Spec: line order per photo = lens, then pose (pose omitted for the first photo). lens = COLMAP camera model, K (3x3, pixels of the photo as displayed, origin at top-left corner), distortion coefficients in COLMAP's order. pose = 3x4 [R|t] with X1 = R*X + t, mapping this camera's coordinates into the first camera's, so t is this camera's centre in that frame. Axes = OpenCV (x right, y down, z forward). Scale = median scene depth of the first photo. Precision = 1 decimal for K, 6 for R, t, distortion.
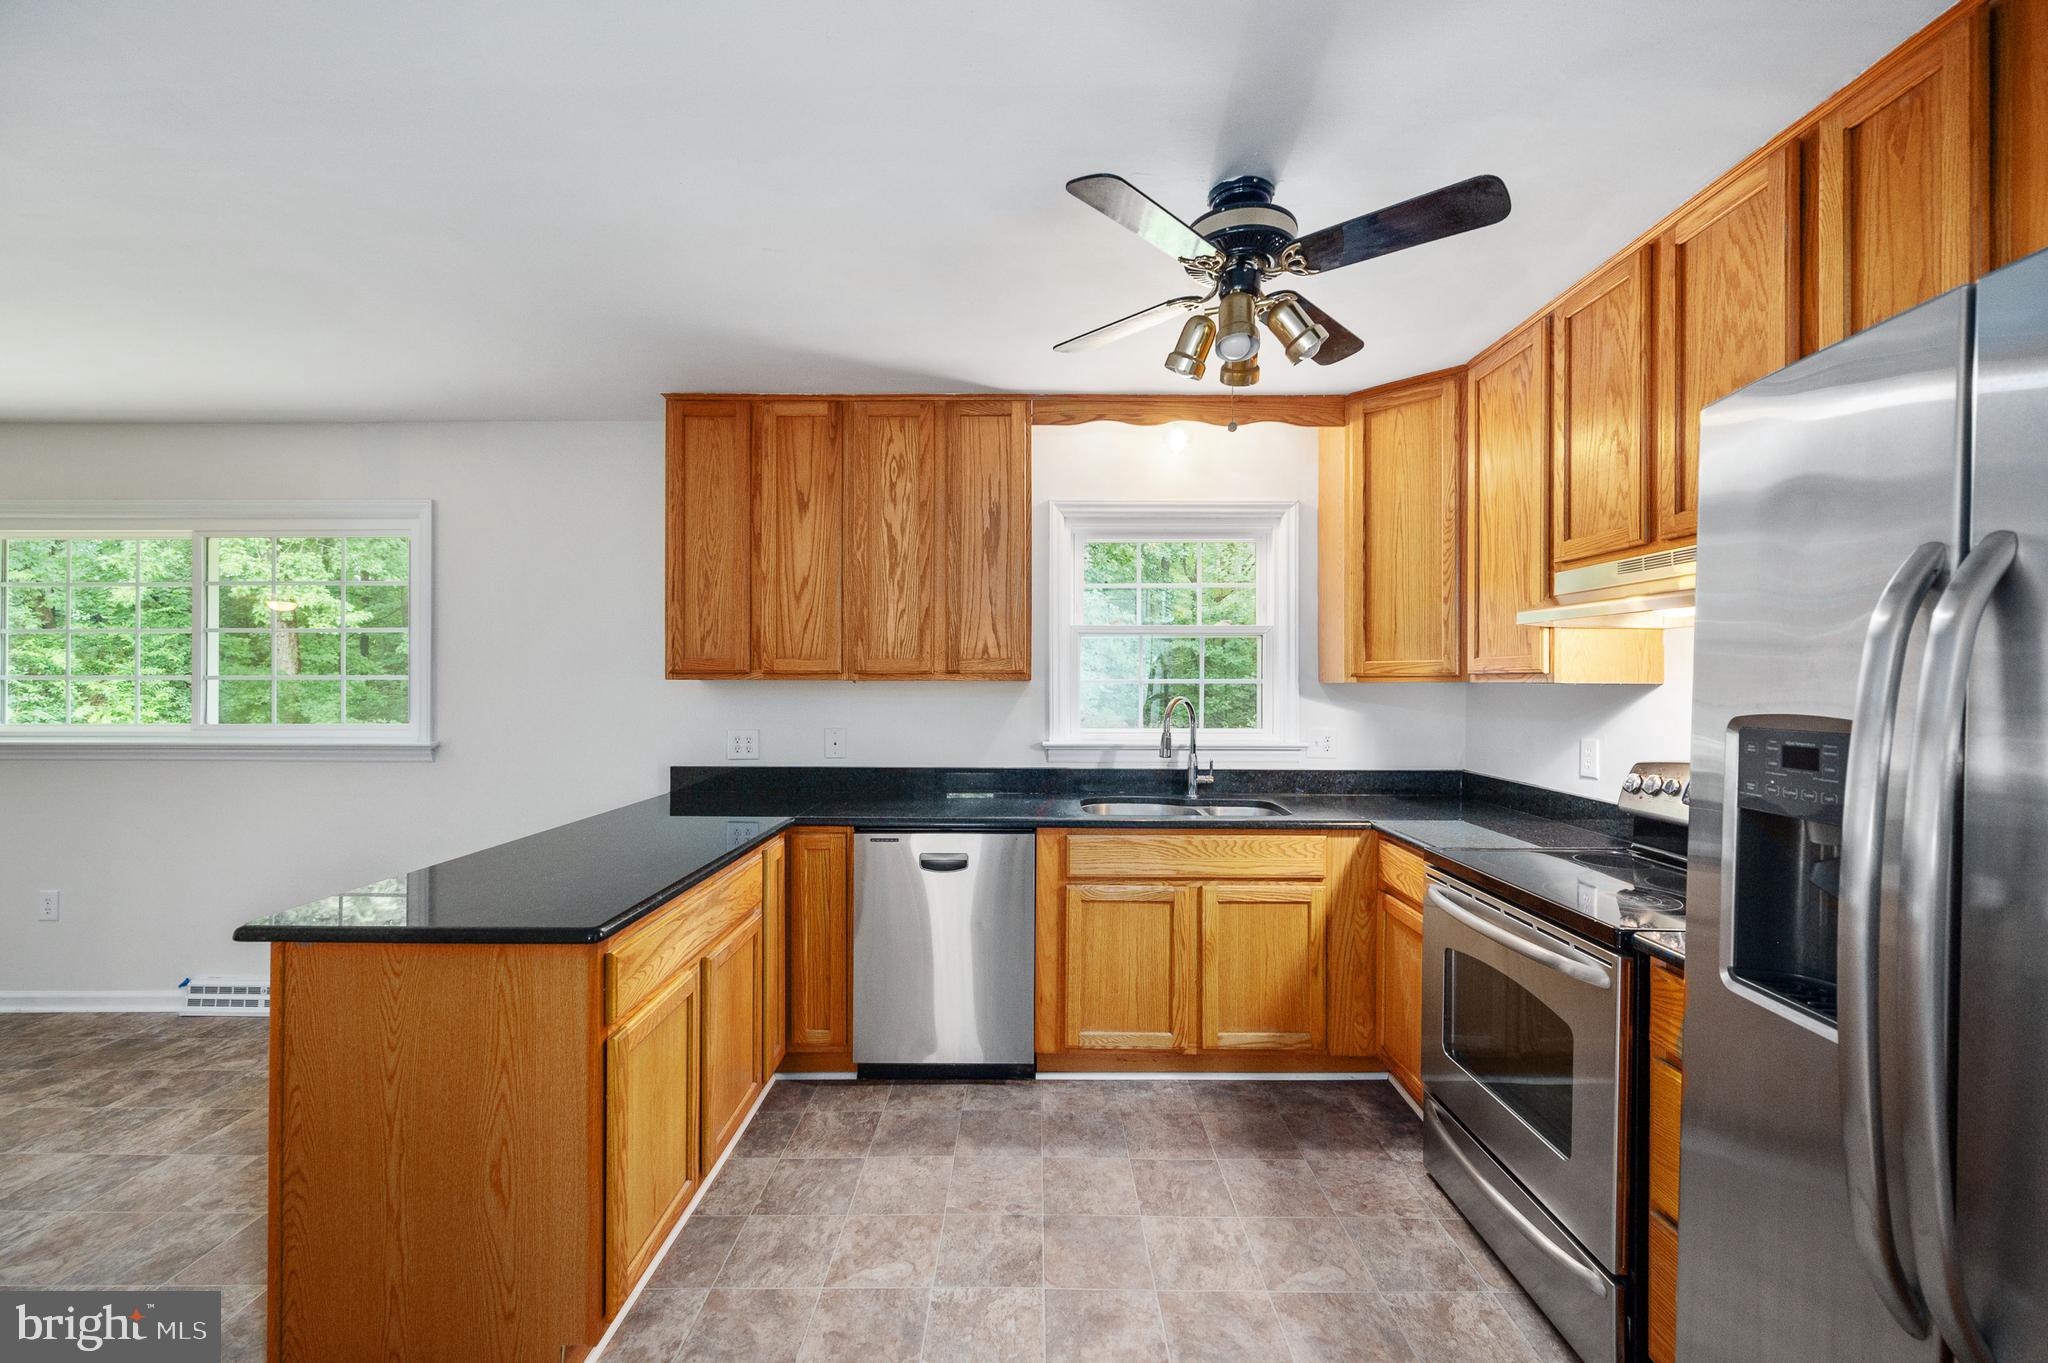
lens RADIAL K [[820.8, 0, 1021.5], [0, 820.8, 676.1], [0, 0, 1]] dist [0.000159, 0.000110]
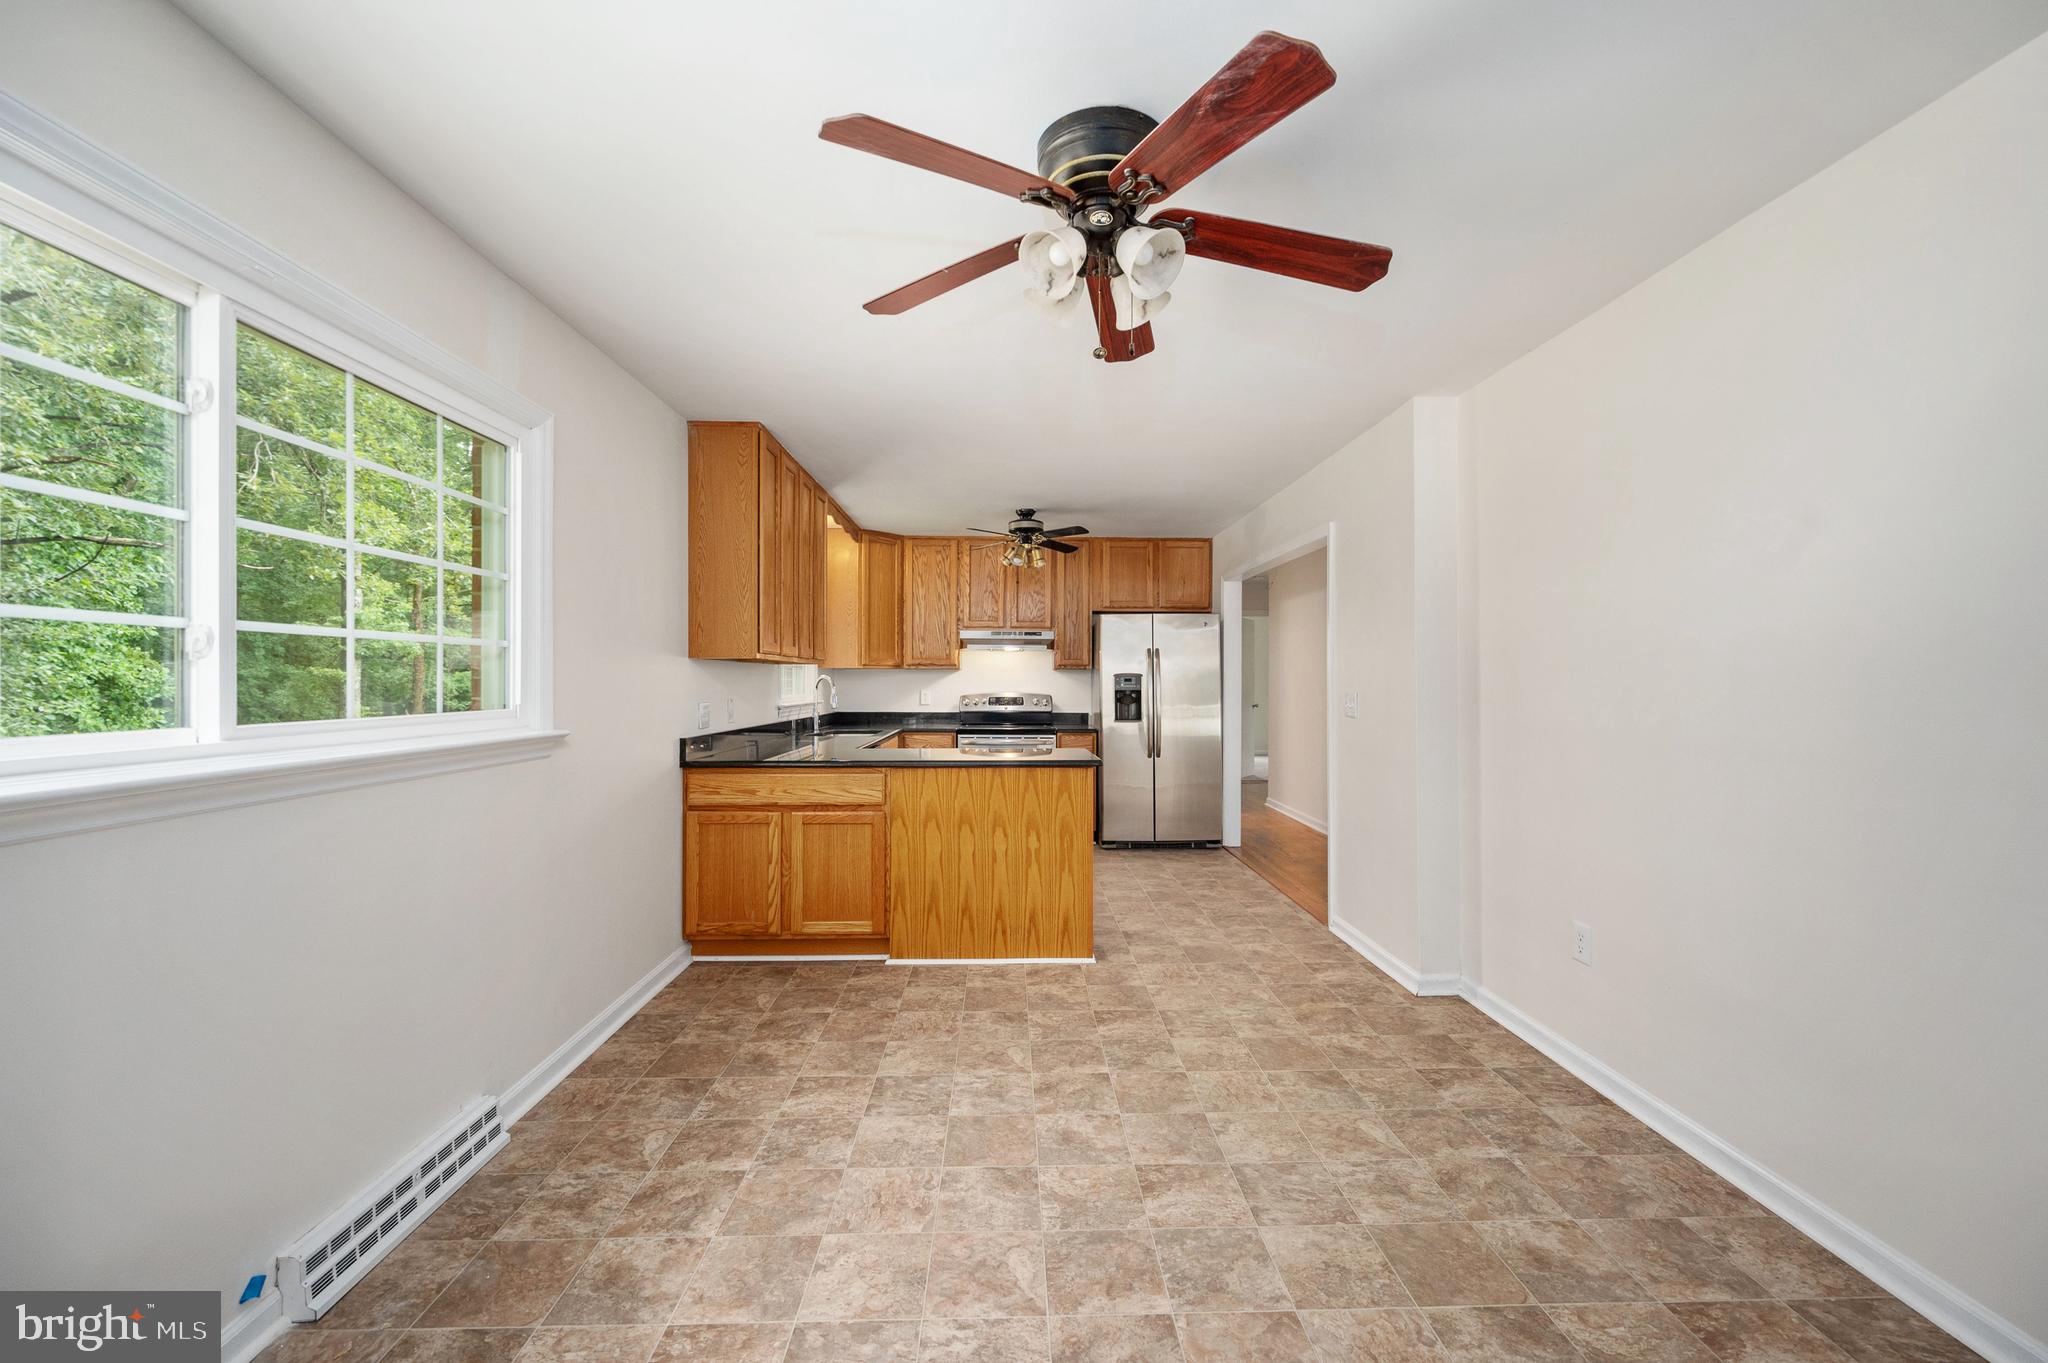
lens RADIAL K [[820.8, 0, 1040.0], [0, 820.8, 690.0], [0, 0, 1]] dist [0.000159, 0.000110]
pose [[-0.055440, -0.012568, 0.998383, -1.668555], [-0.007418, 0.999898, 0.012176, 0.033619], [-0.998434, -0.006731, -0.055528, 0.654433]]
